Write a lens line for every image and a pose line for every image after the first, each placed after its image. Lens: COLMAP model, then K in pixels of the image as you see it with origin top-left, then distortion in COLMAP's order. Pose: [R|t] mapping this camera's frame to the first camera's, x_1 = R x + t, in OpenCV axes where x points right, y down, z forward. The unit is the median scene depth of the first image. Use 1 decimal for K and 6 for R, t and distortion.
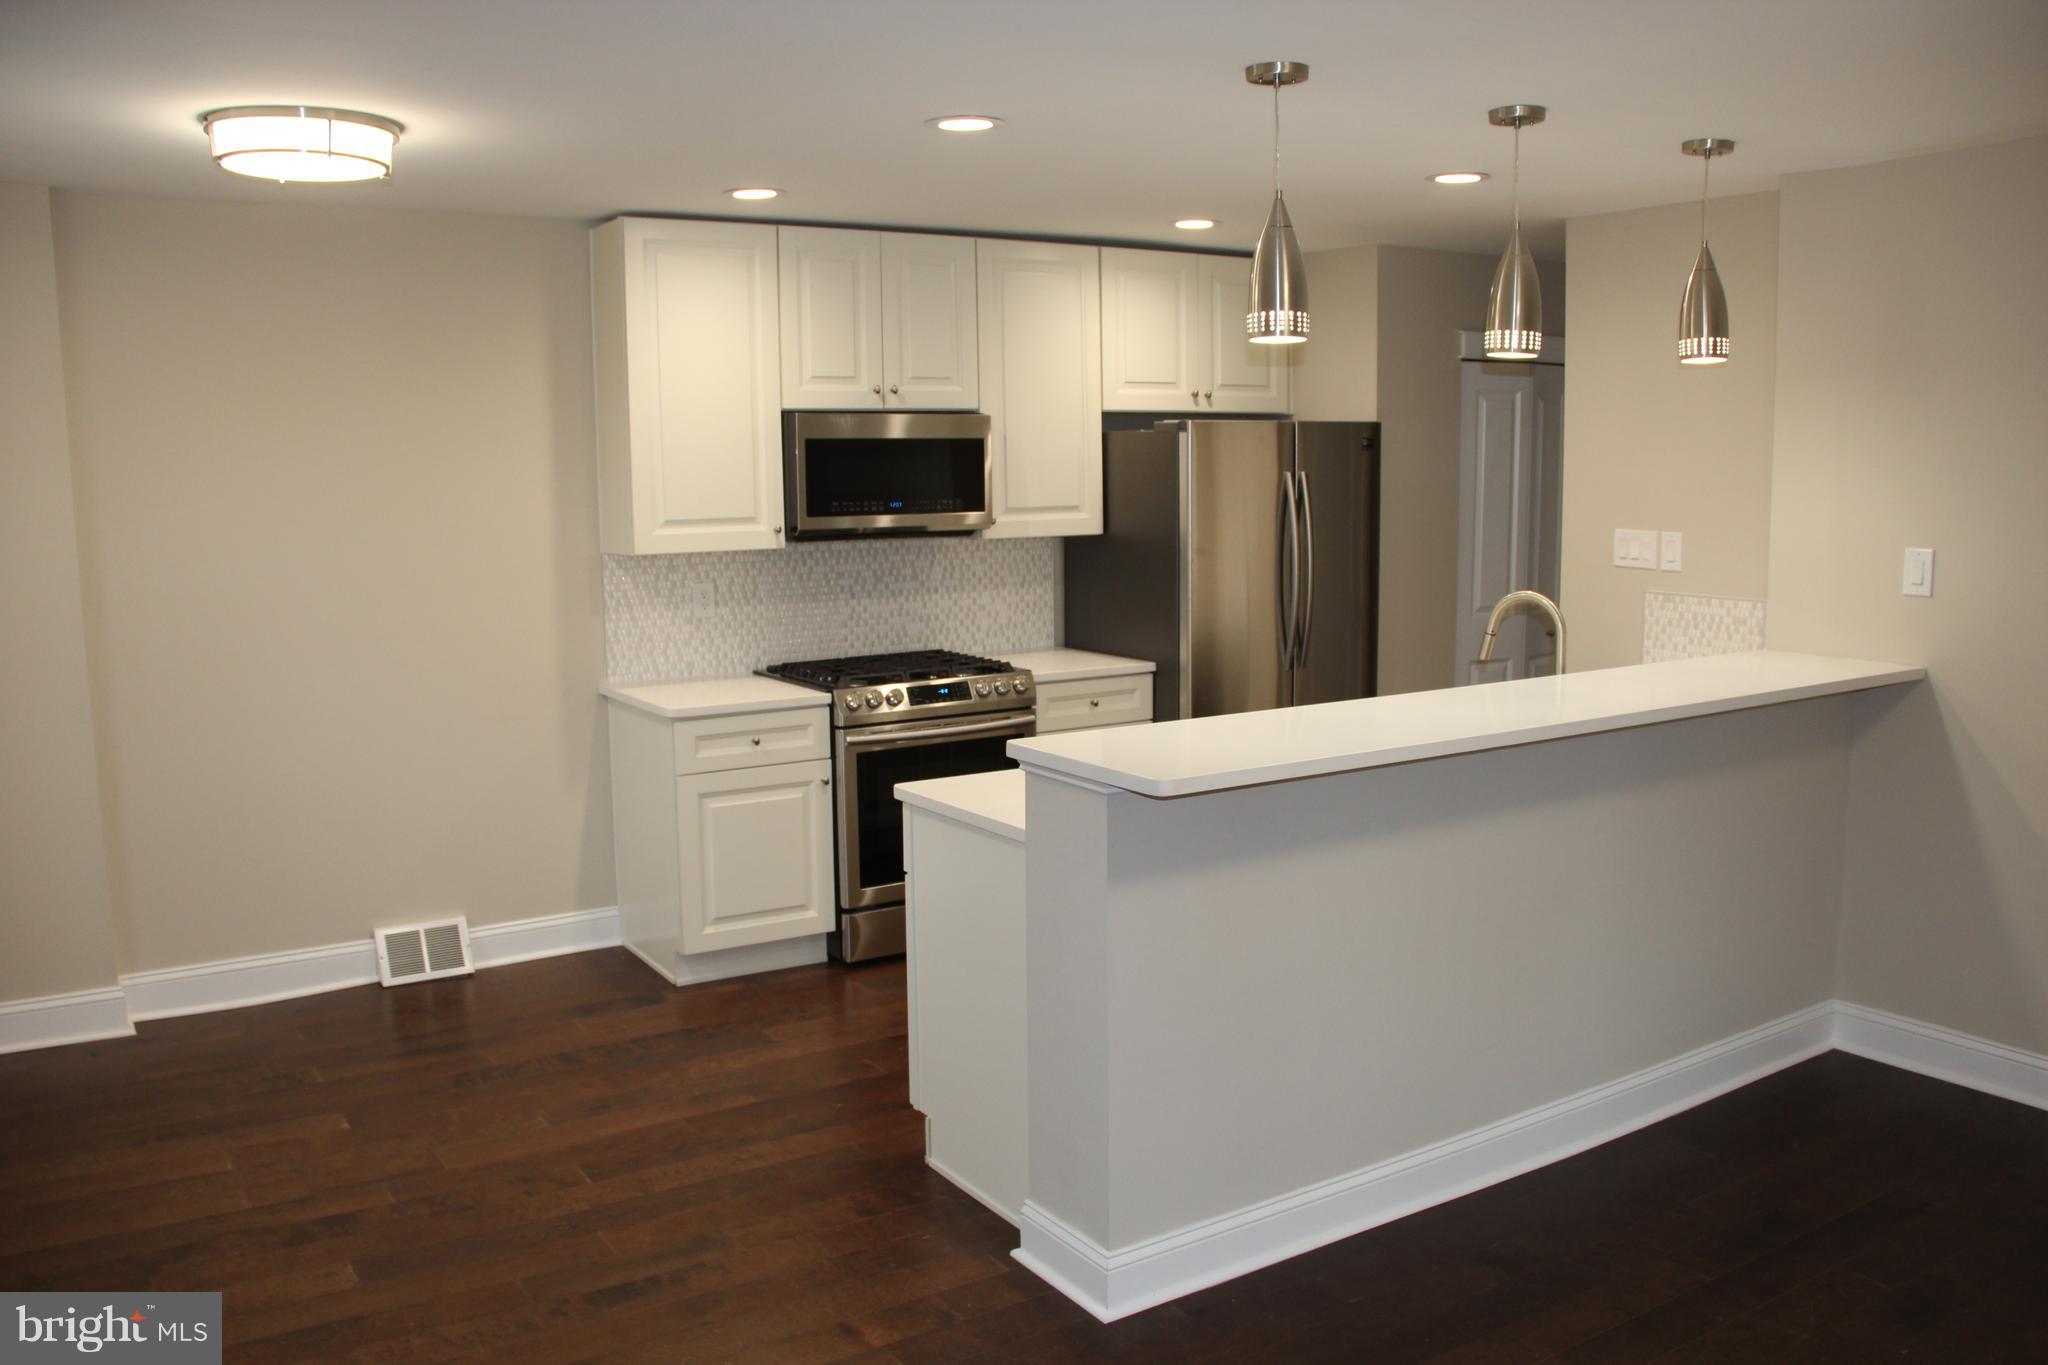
lens RADIAL K [[1699.8, 0, 1084.3], [0, 1699.8, 674.8], [0, 0, 1]] dist [-0.003306, 0.000872]
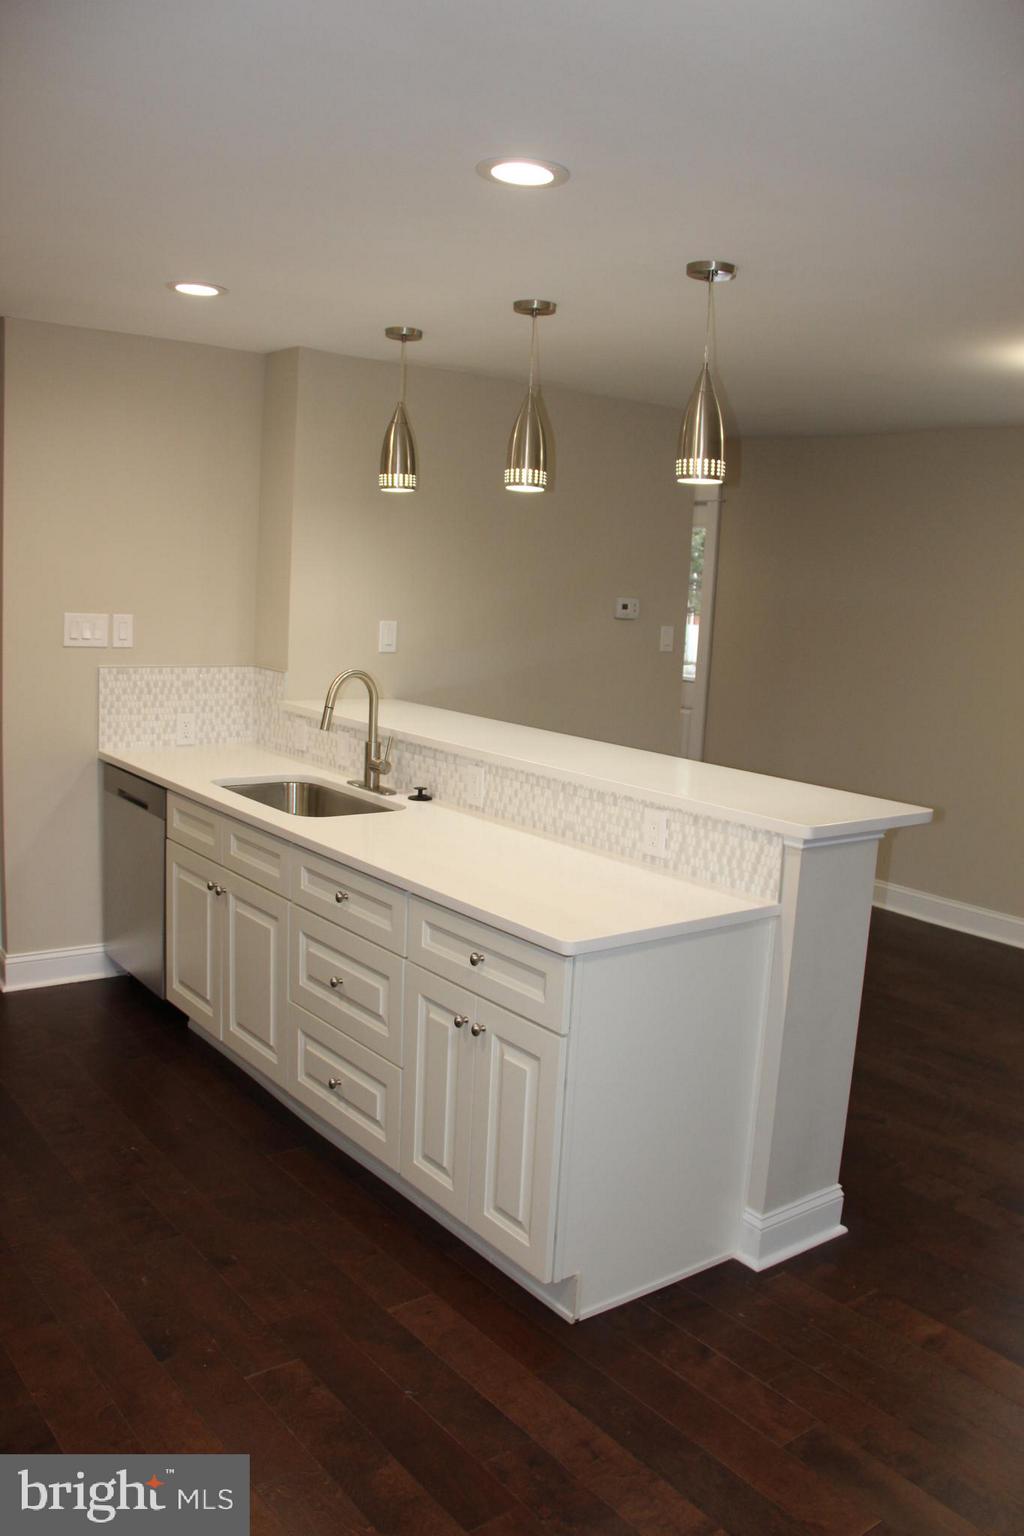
lens RADIAL K [[1274.8, 0, 512.0], [0, 1274.8, 768.0], [0, 0, 1]] dist [-0.003306, 0.000872]
pose [[-0.055418, -0.155006, 0.986358, -0.565911], [0.083563, 0.983690, 0.159282, -0.099292], [-0.994960, 0.091250, -0.041562, 0.793332]]
